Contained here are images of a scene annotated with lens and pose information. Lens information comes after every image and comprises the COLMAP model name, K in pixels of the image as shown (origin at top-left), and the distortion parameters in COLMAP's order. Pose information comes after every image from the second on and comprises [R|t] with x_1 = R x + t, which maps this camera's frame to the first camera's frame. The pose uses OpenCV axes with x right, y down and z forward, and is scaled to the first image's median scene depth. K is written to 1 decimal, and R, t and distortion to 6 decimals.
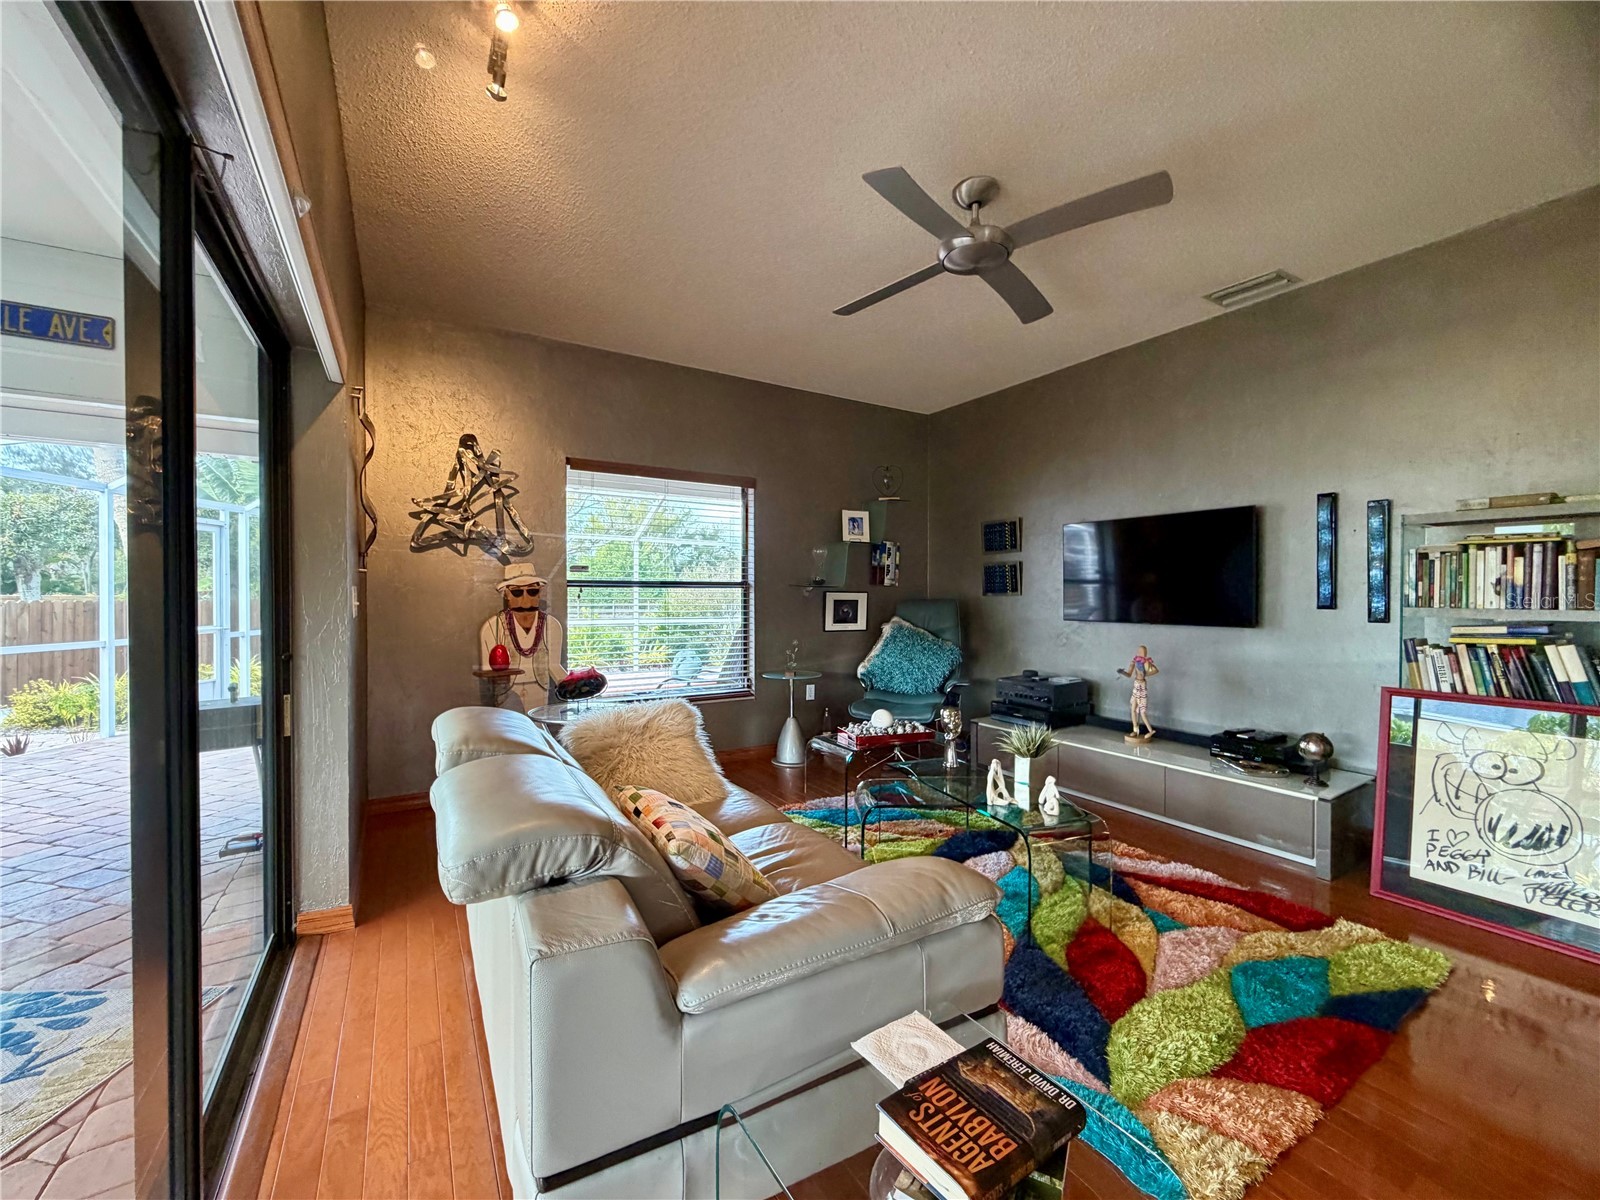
lens RADIAL K [[633.1, 0, 799.9], [0, 633.1, 599.4], [0, 0, 1]] dist [-0.001229, 0.000237]
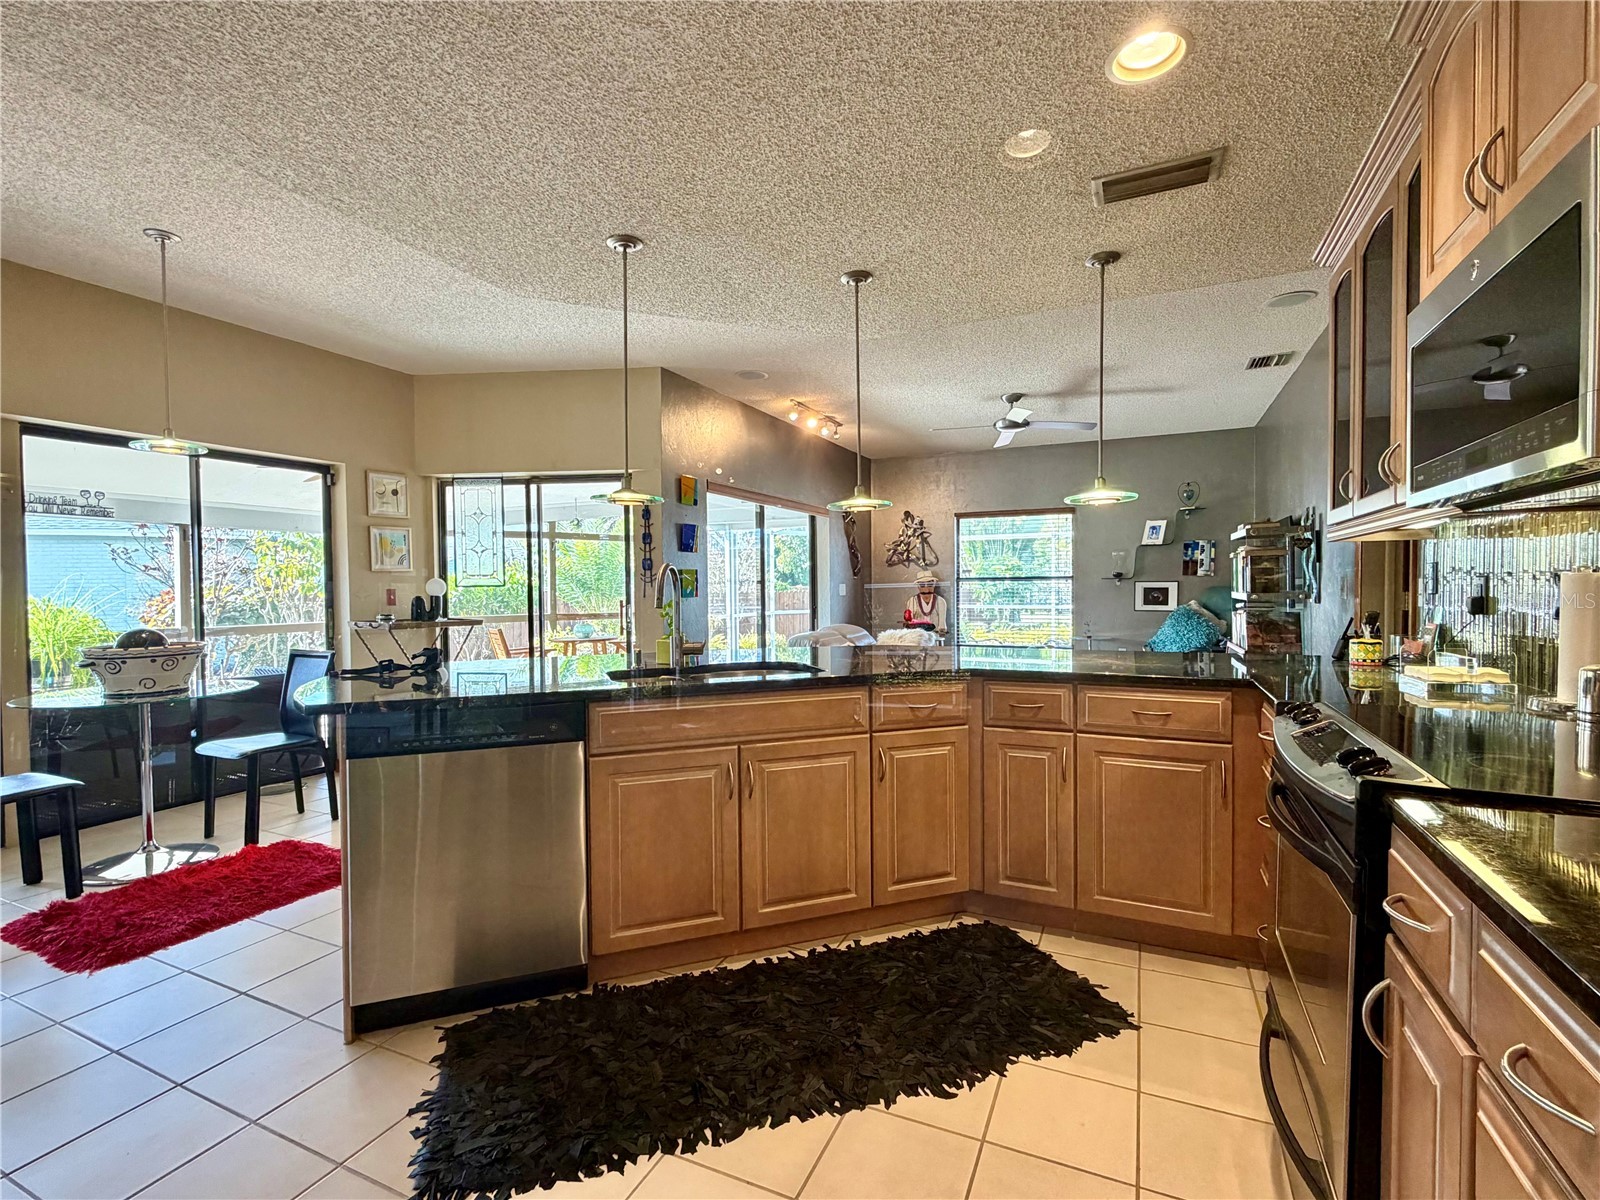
lens RADIAL K [[748.6, 0, 793.2], [0, 748.6, 601.7], [0, 0, 1]] dist [-0.000152, -0.000052]
pose [[0.555616, 0.007208, -0.831408, 1.162545], [0.003386, 0.999935, 0.010932, 0.013213], [0.831432, -0.008889, 0.555555, -0.614403]]
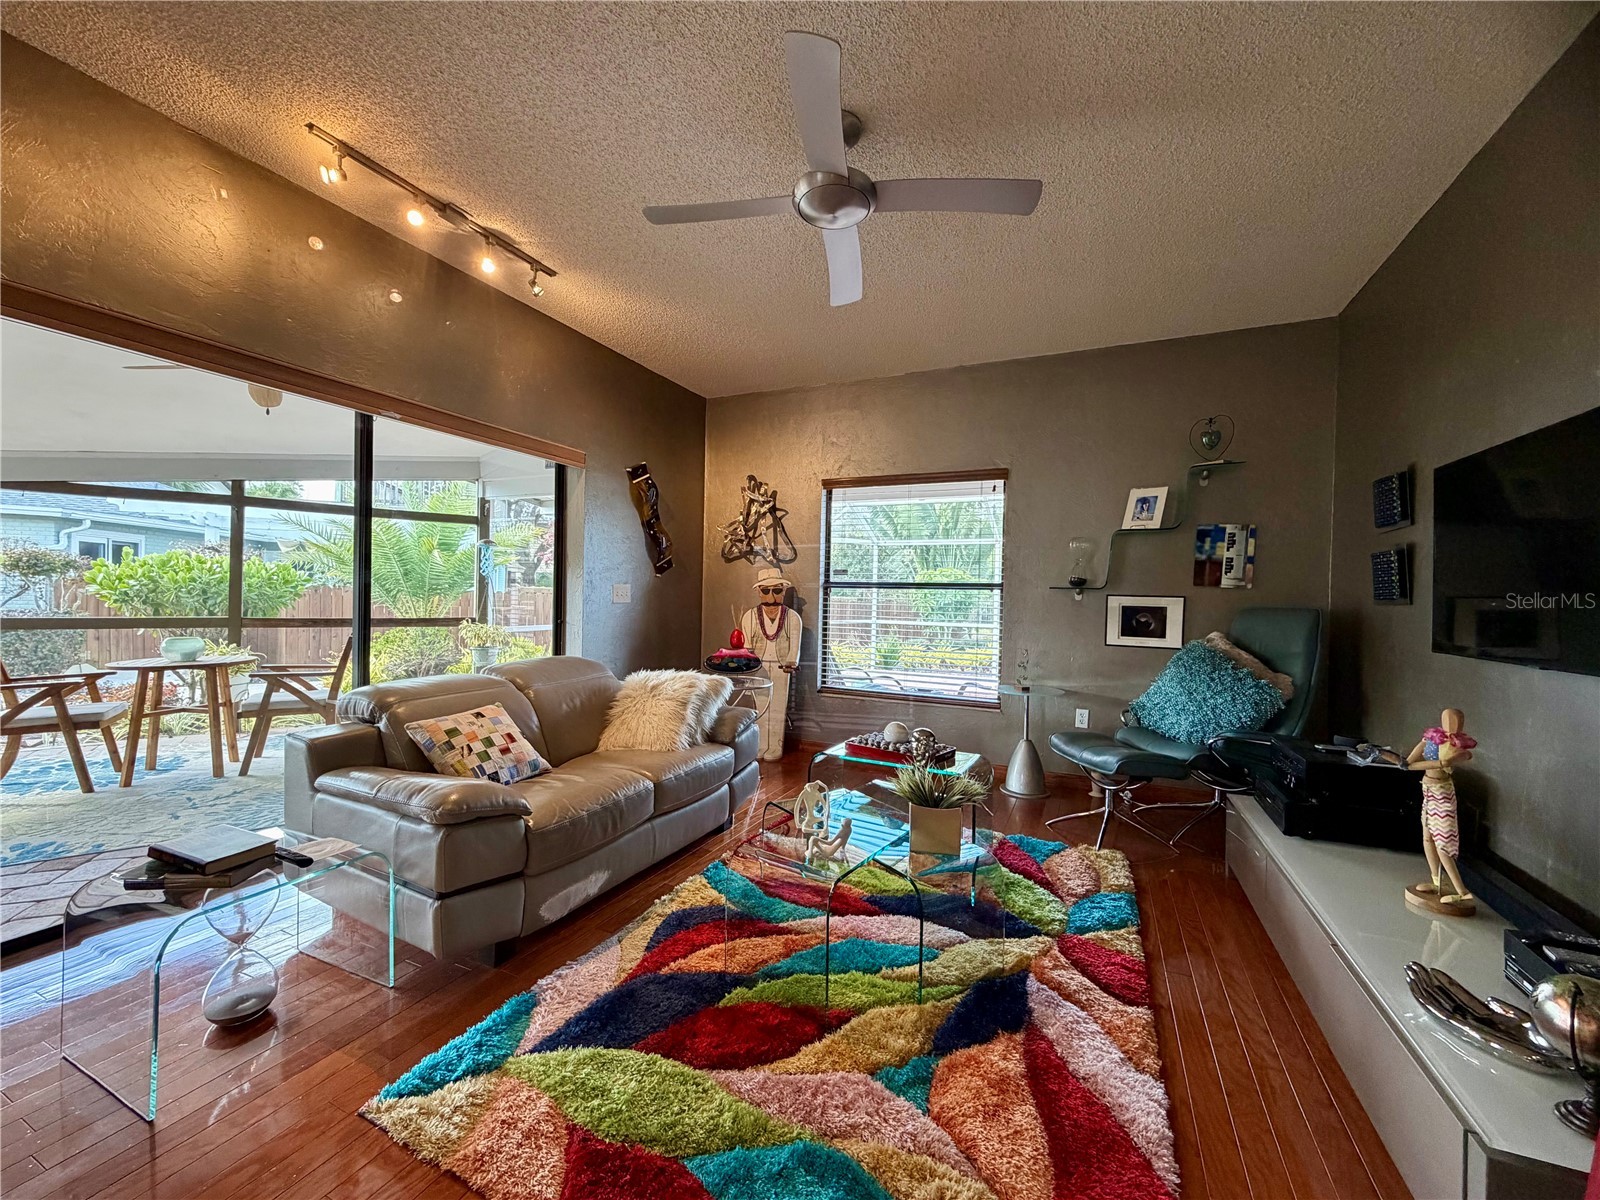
lens RADIAL K [[633.1, 0, 795.9], [0, 633.1, 599.4], [0, 0, 1]] dist [-0.001229, 0.000237]
pose [[0.550302, 0.011987, -0.834880, 0.578897], [-0.027525, 0.999614, -0.003791, 0.007998], [0.834512, 0.025067, 0.550419, 0.285257]]
